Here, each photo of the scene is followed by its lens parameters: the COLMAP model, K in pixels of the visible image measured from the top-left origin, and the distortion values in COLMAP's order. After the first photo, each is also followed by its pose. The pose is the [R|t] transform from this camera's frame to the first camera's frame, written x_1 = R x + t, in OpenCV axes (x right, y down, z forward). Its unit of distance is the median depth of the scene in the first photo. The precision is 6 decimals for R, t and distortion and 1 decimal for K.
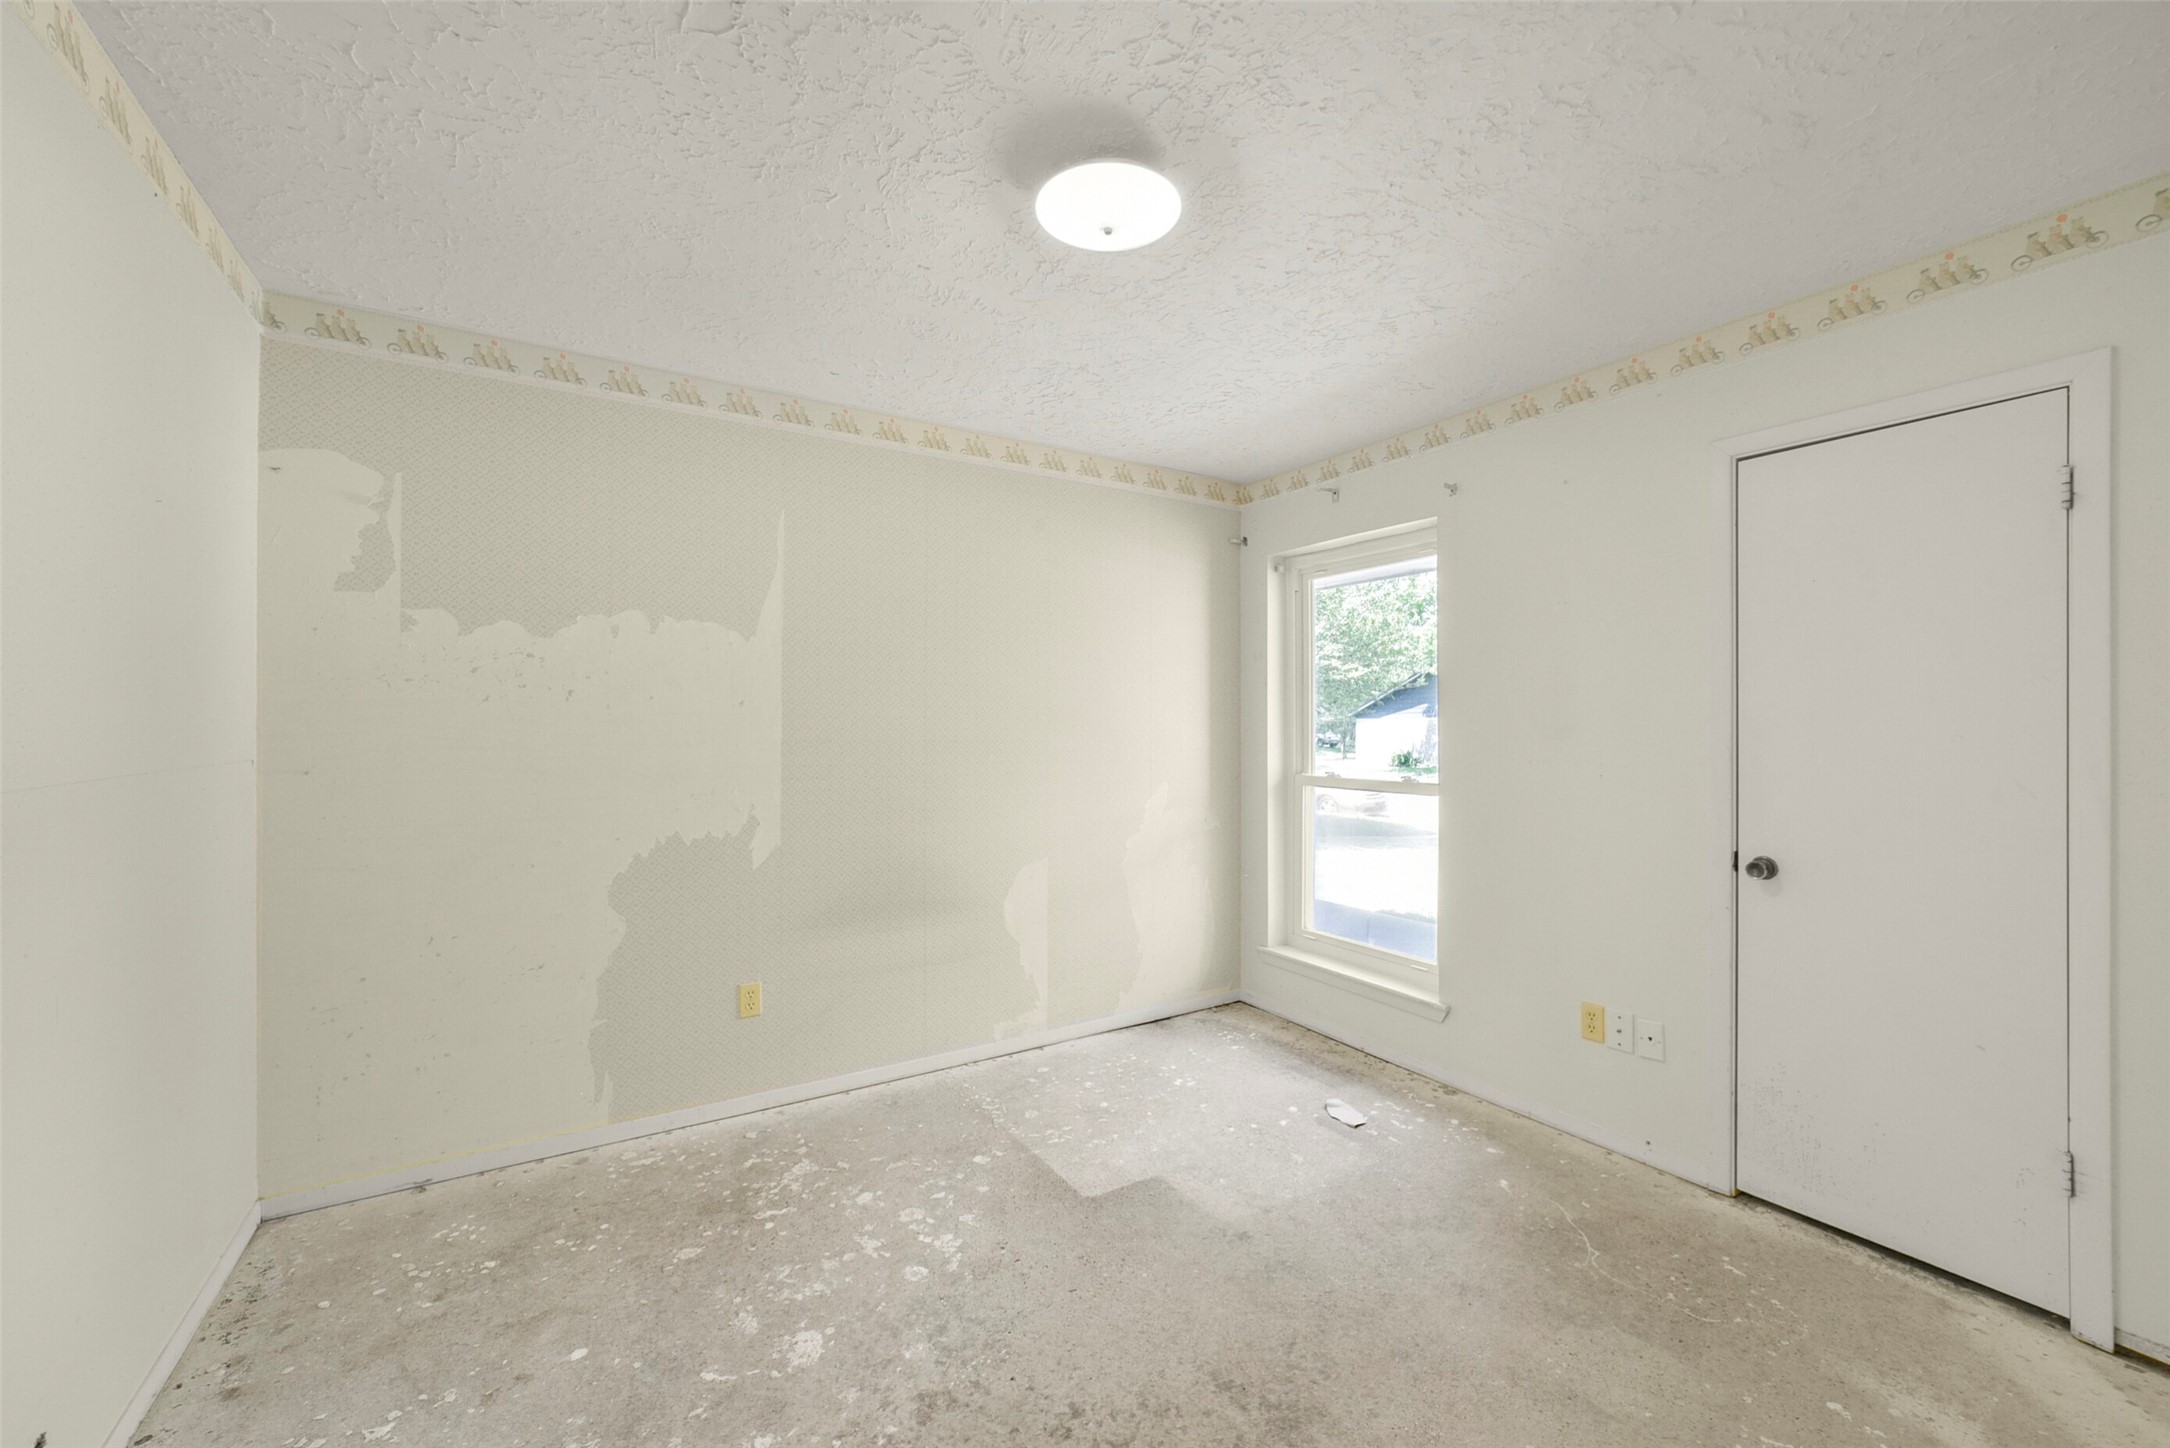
lens RADIAL K [[893.3, 0, 1083.1], [0, 893.3, 722.6], [0, 0, 1]] dist [-0.029636, 0.011406]
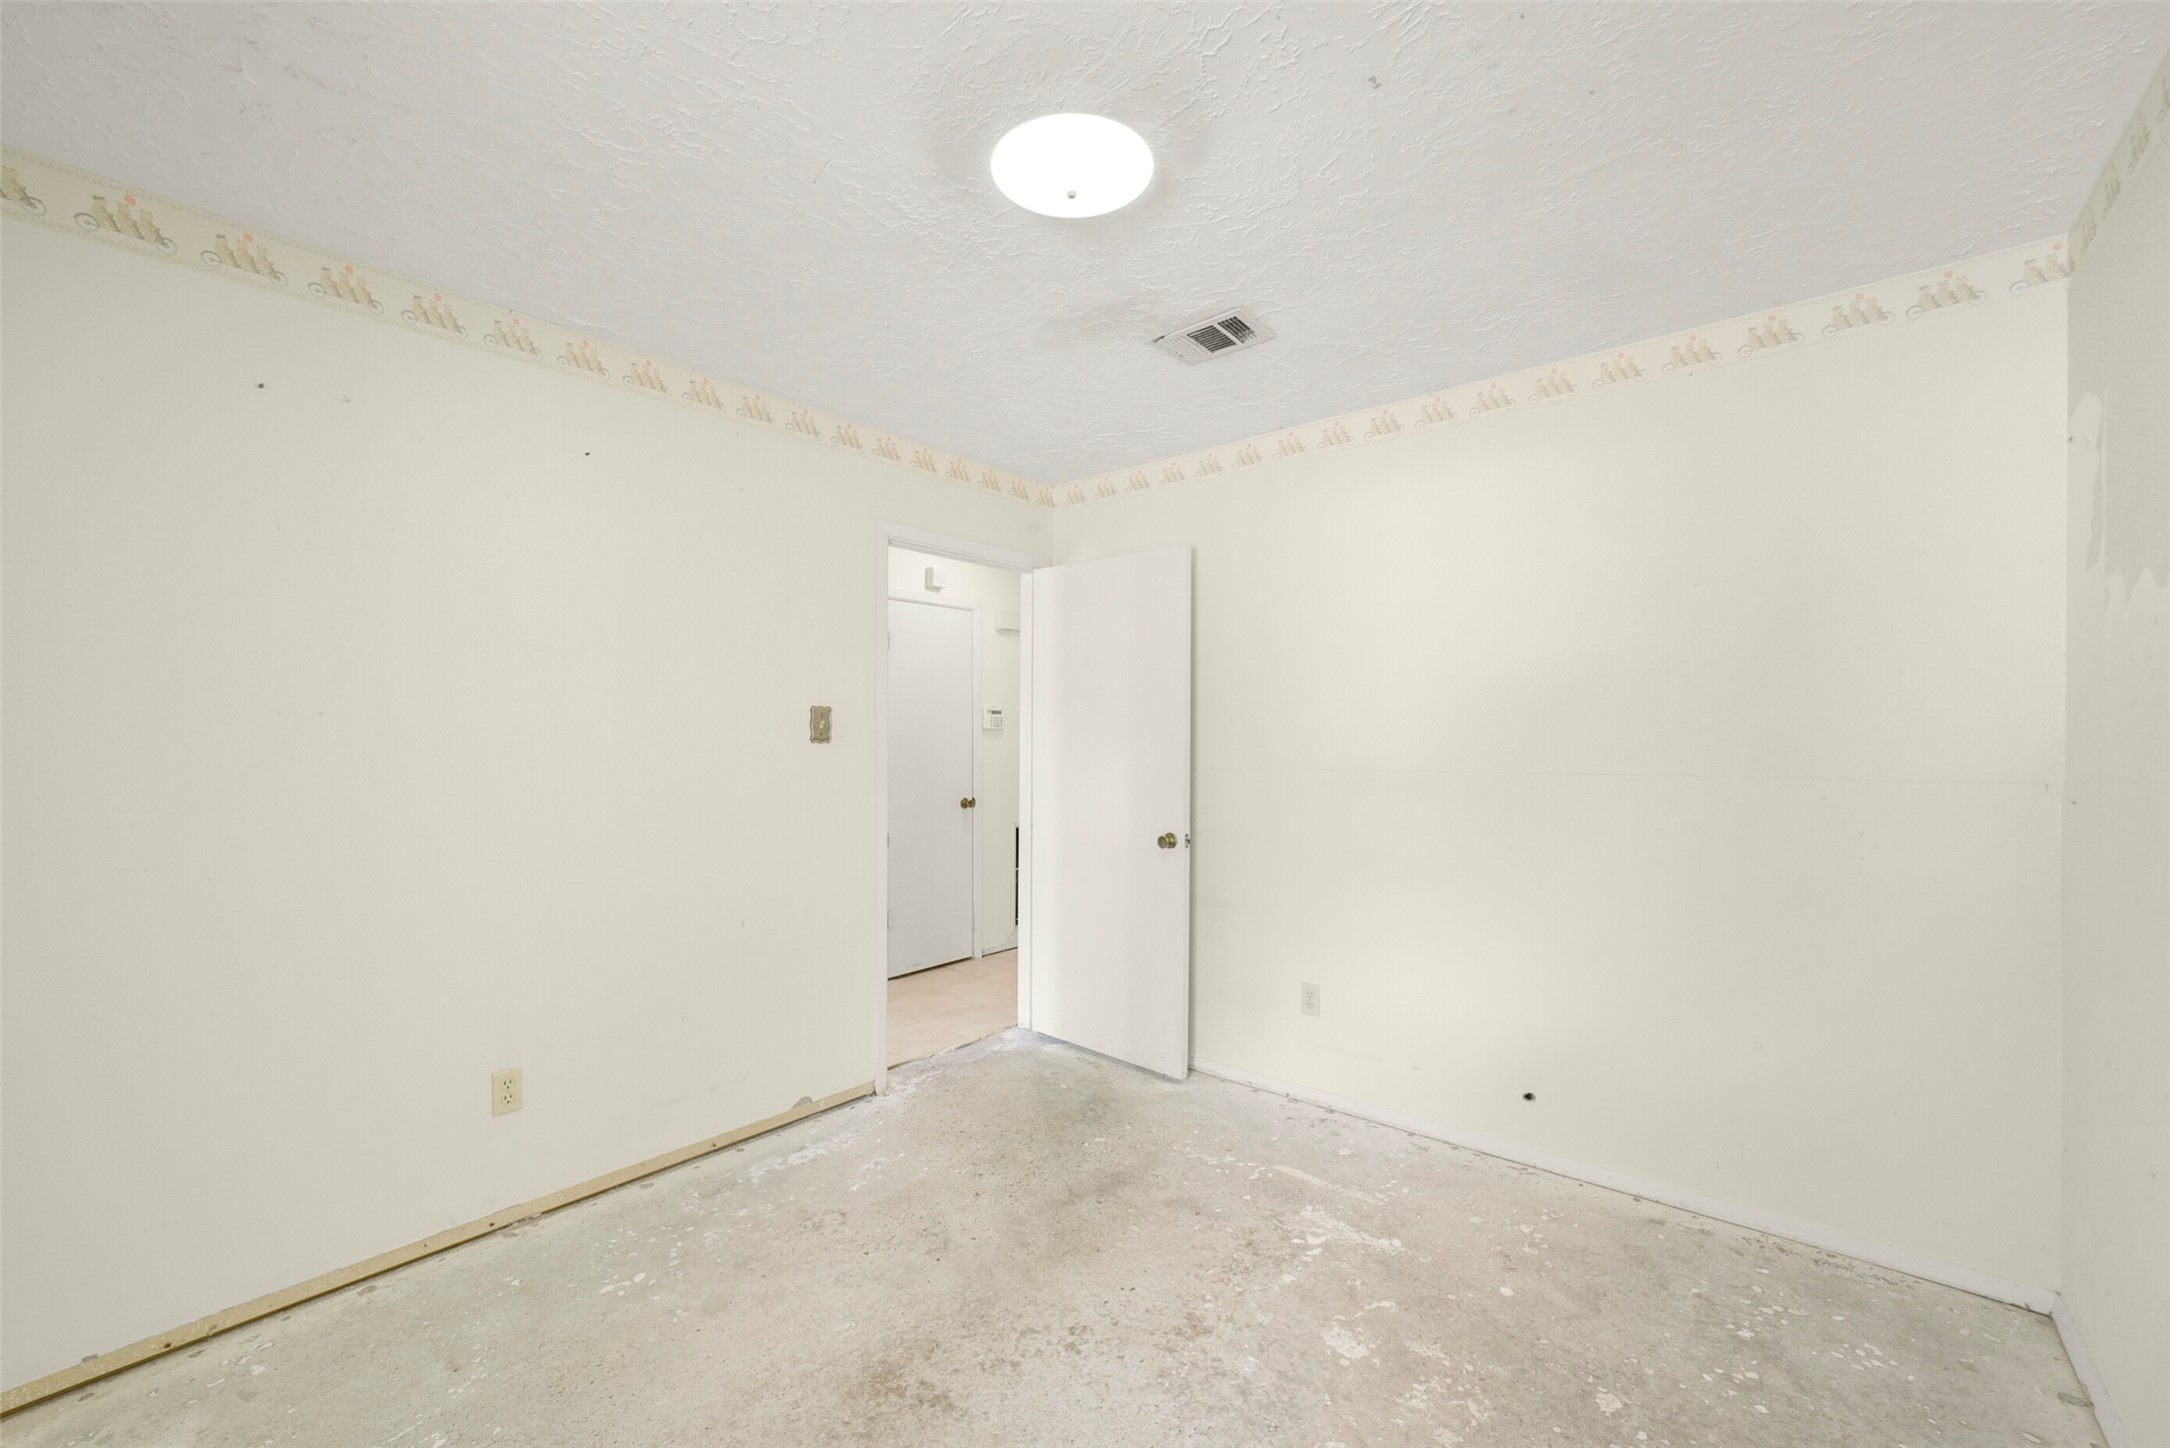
lens RADIAL K [[893.3, 0, 1083.1], [0, 893.3, 722.6], [0, 0, 1]] dist [-0.029636, 0.011406]
pose [[-0.956855, -0.008739, -0.290435, 0.301835], [-0.003444, 0.999818, -0.018739, 0.002183], [0.290546, -0.016931, -0.956711, 2.016793]]
